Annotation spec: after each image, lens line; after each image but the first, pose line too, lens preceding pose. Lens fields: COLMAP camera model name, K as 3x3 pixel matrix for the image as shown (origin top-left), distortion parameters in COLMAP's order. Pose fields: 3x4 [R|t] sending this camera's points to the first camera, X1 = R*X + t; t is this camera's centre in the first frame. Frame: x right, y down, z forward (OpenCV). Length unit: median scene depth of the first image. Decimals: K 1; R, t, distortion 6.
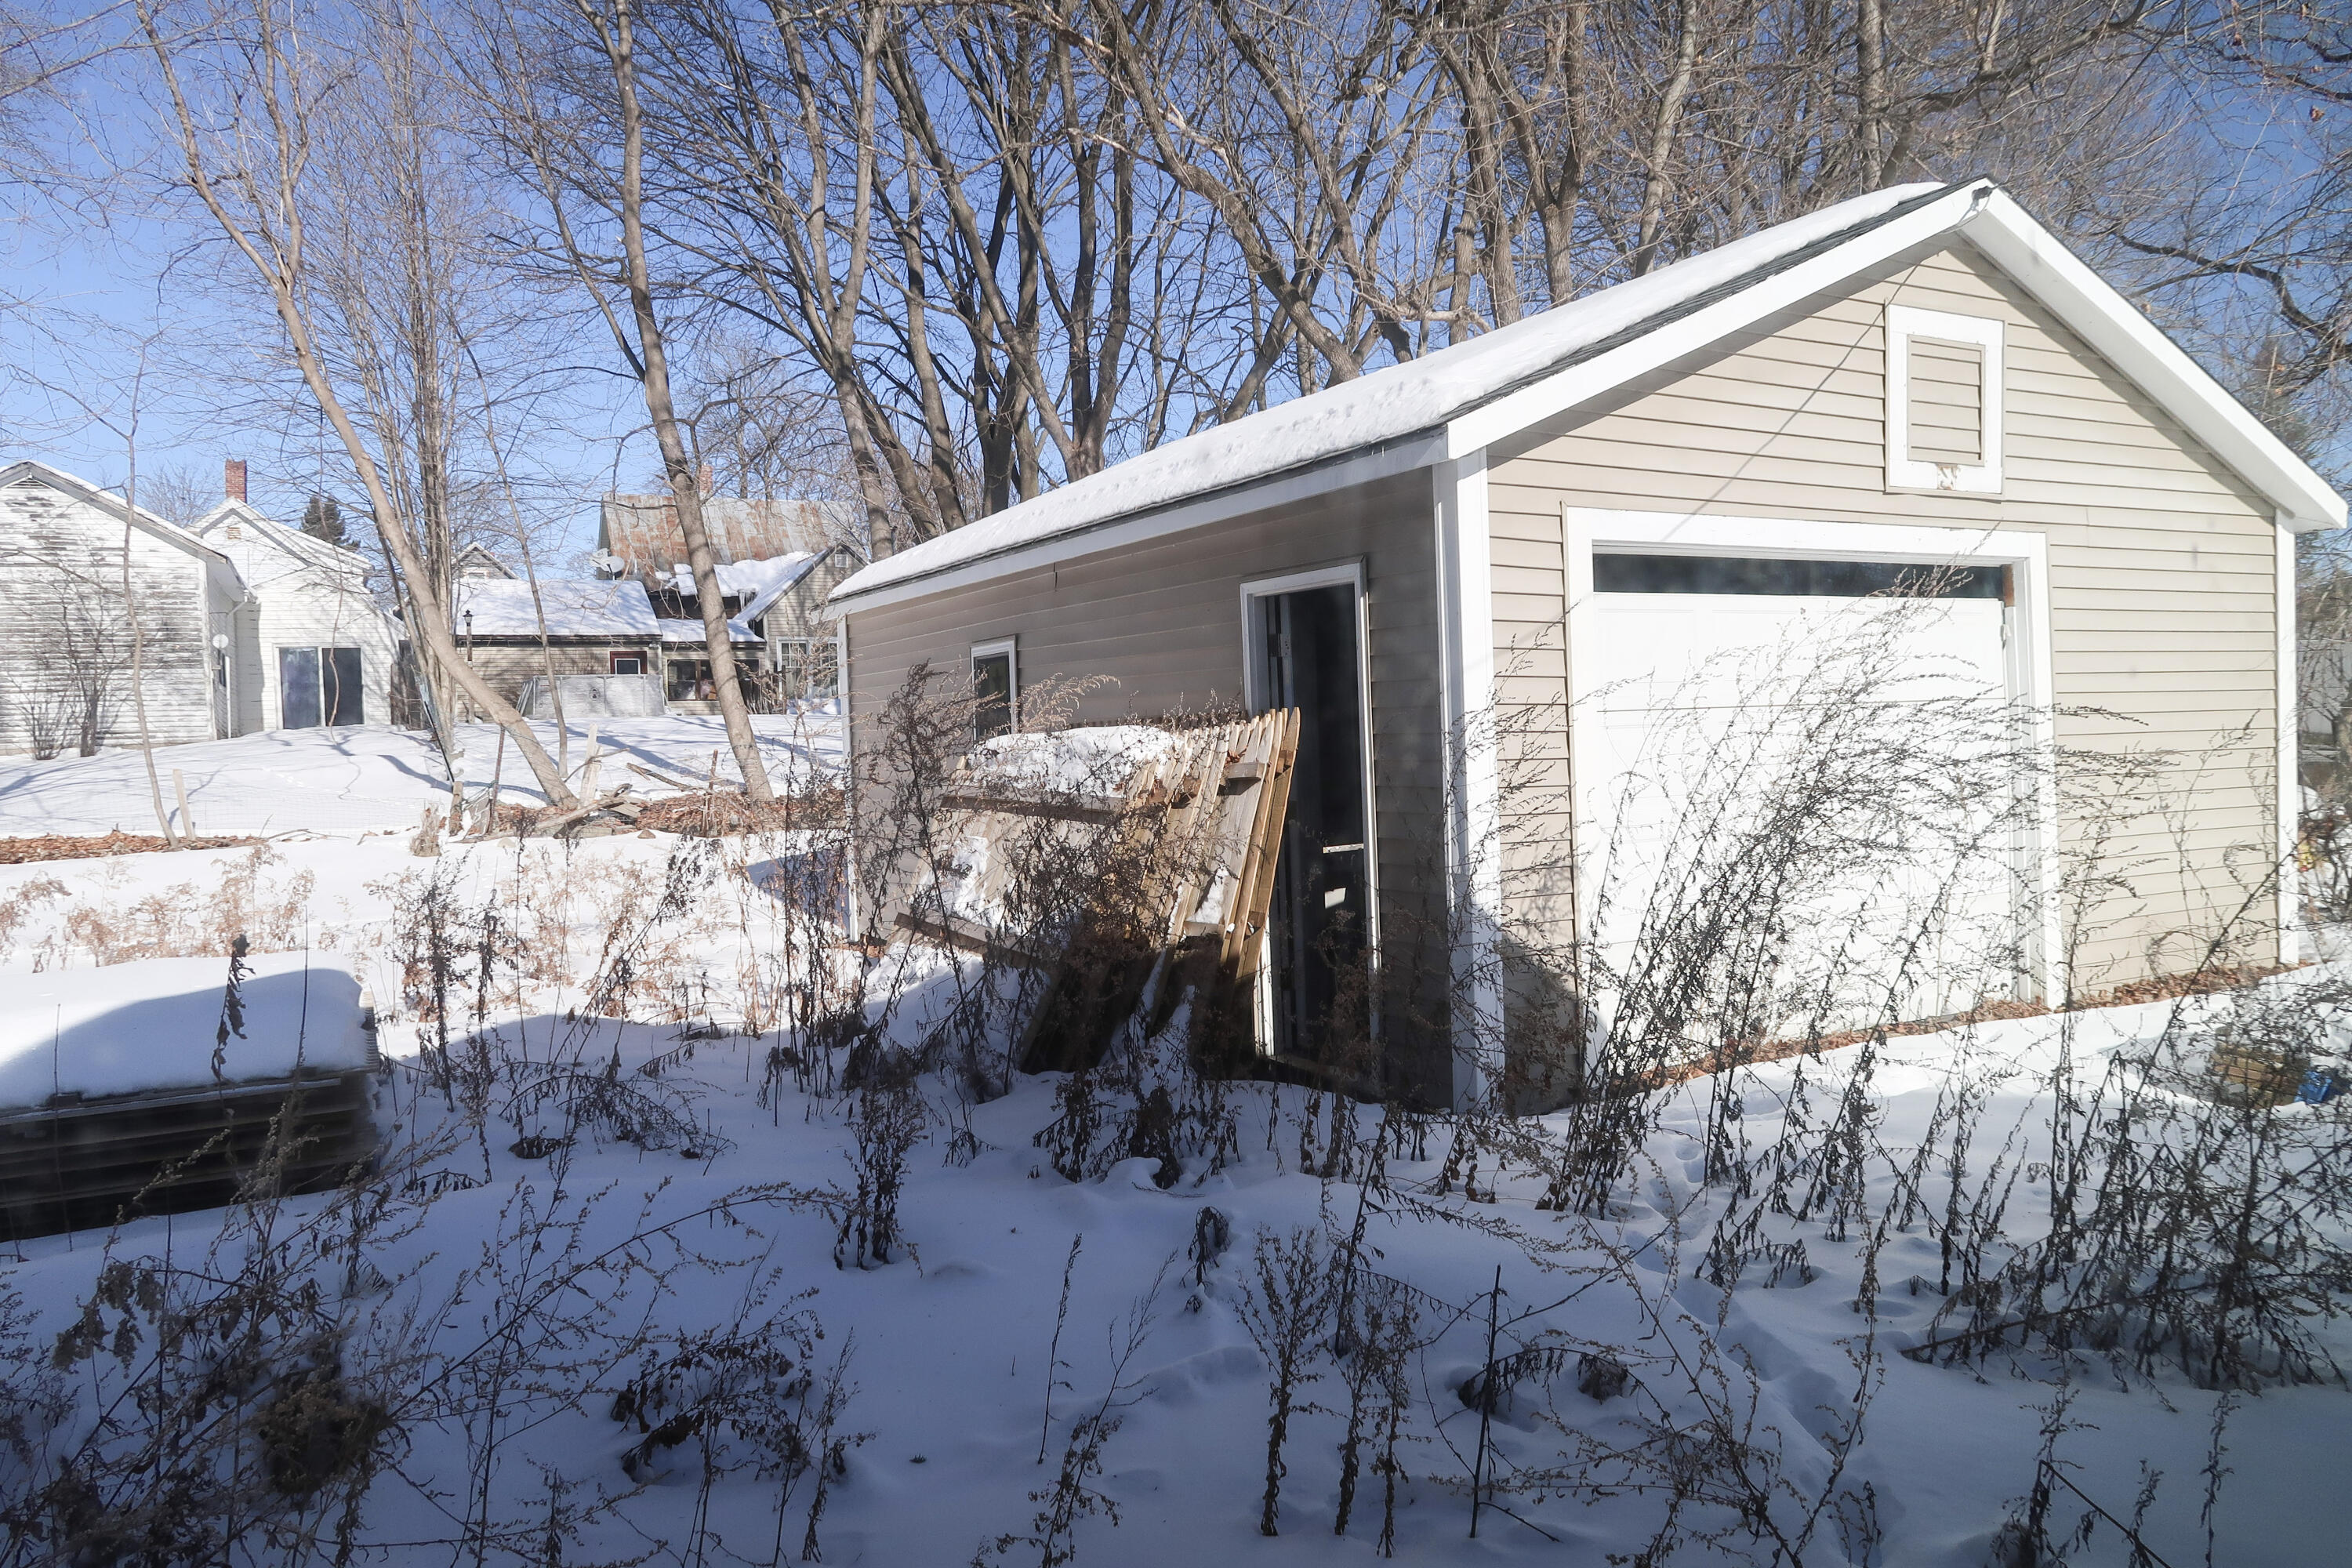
lens RADIAL K [[1679.8, 0, 1171.7], [0, 1679.8, 794.3], [0, 0, 1]] dist [0.002790, 0.001105]
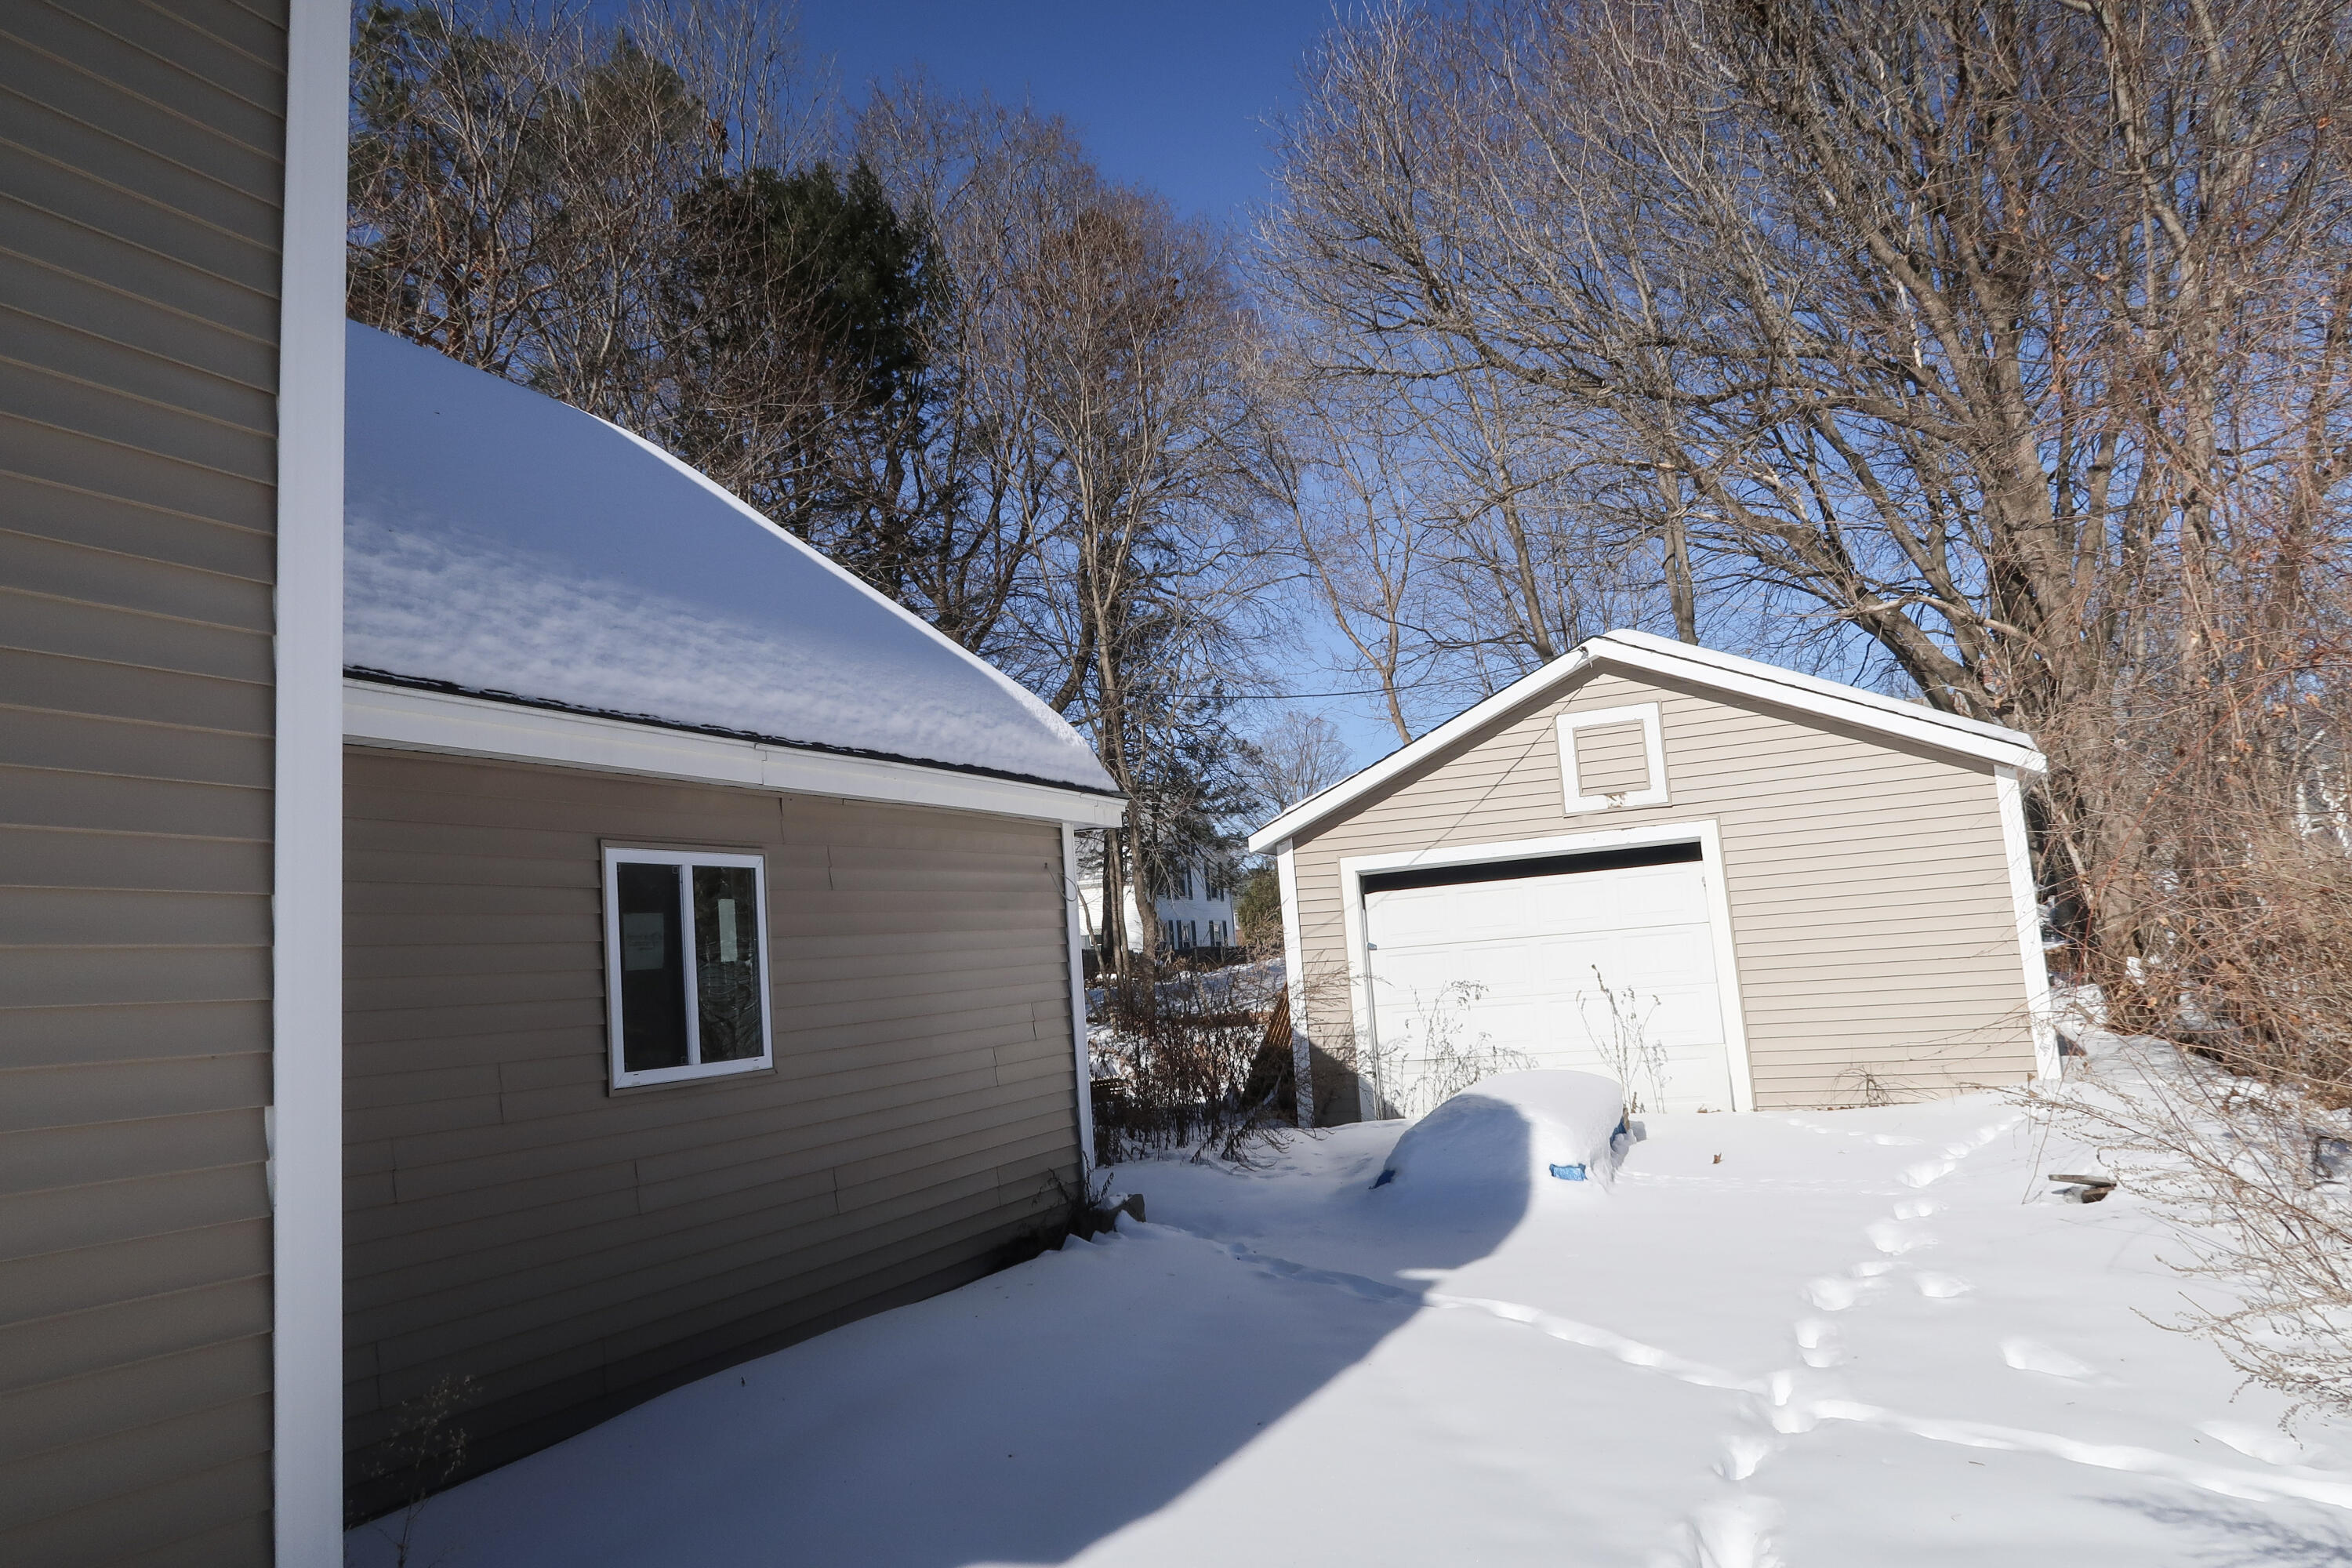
lens RADIAL K [[1617.6, 0, 1183.1], [0, 1617.6, 780.2], [0, 0, 1]] dist [-0.028456, 0.007470]
pose [[0.596758, -0.111919, -0.794578, 1.538864], [0.028620, 0.992564, -0.118311, -0.025490], [0.801911, 0.047862, 0.595524, -0.355036]]
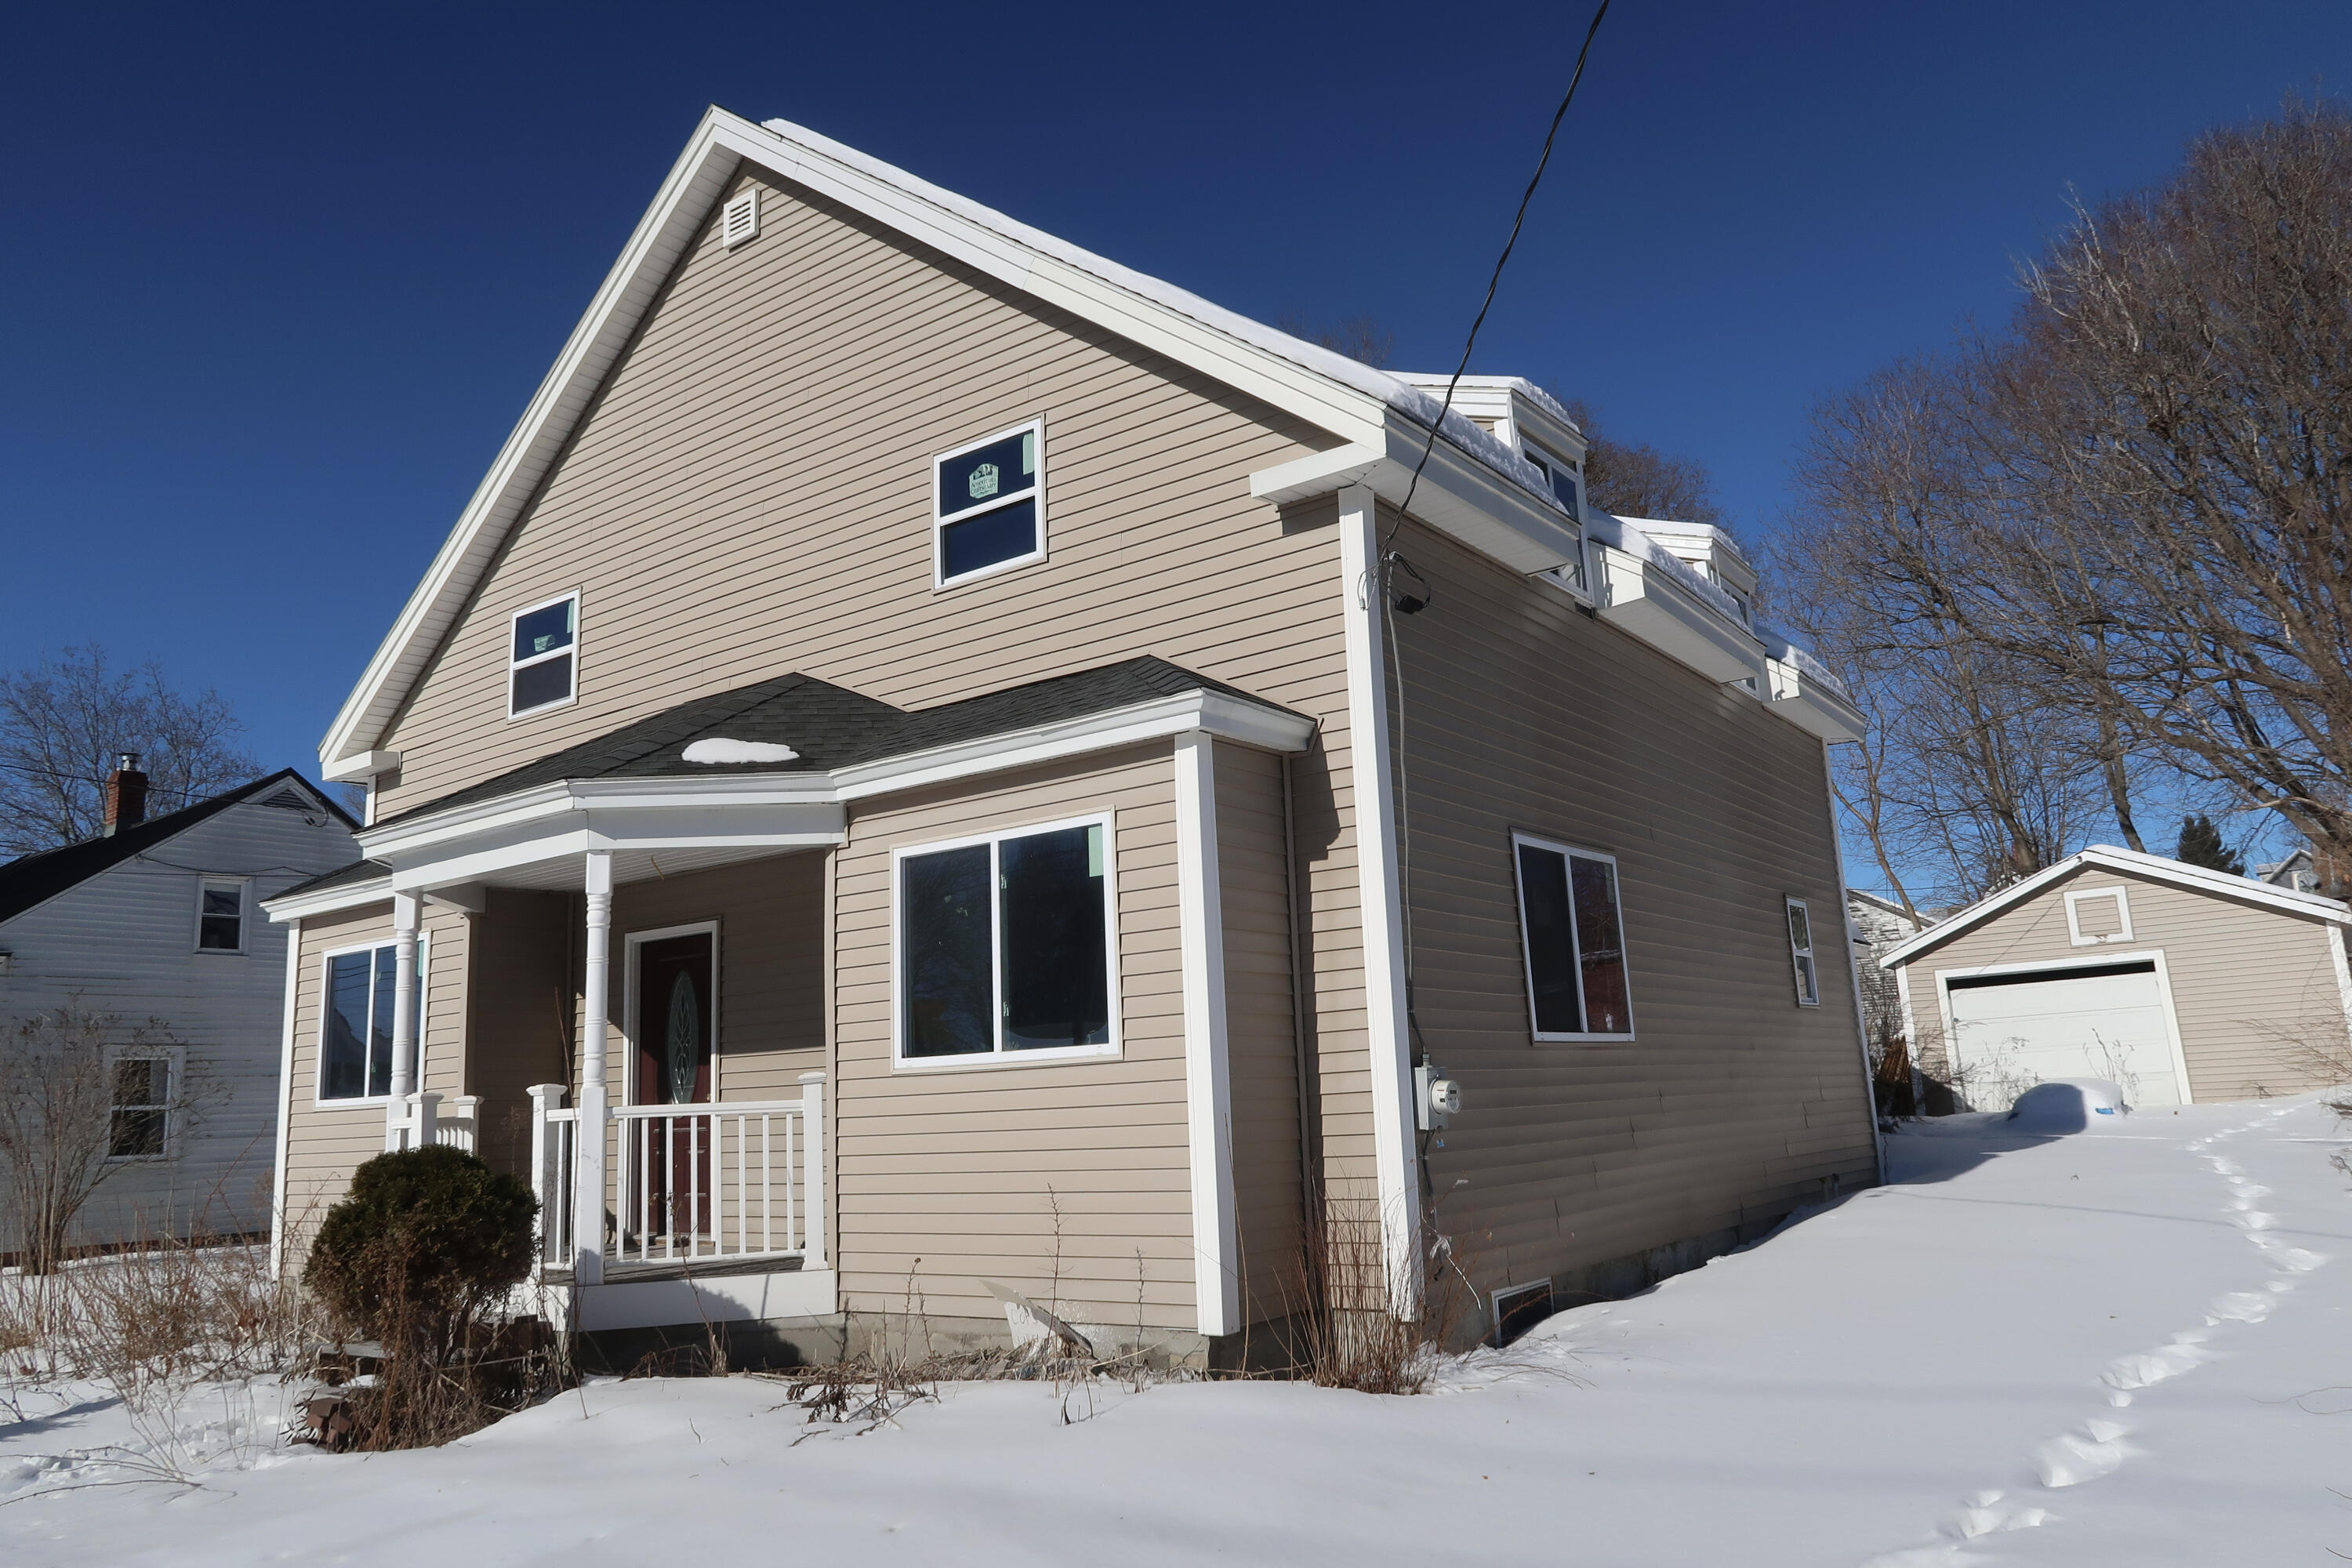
lens RADIAL K [[1617.6, 0, 1154.9], [0, 1617.6, 783.0], [0, 0, 1]] dist [-0.028456, 0.007470]
pose [[0.416037, -0.179158, -0.891524, 2.510844], [0.007540, 0.981046, -0.193629, 0.098023], [0.909316, 0.073835, 0.409503, -1.928256]]
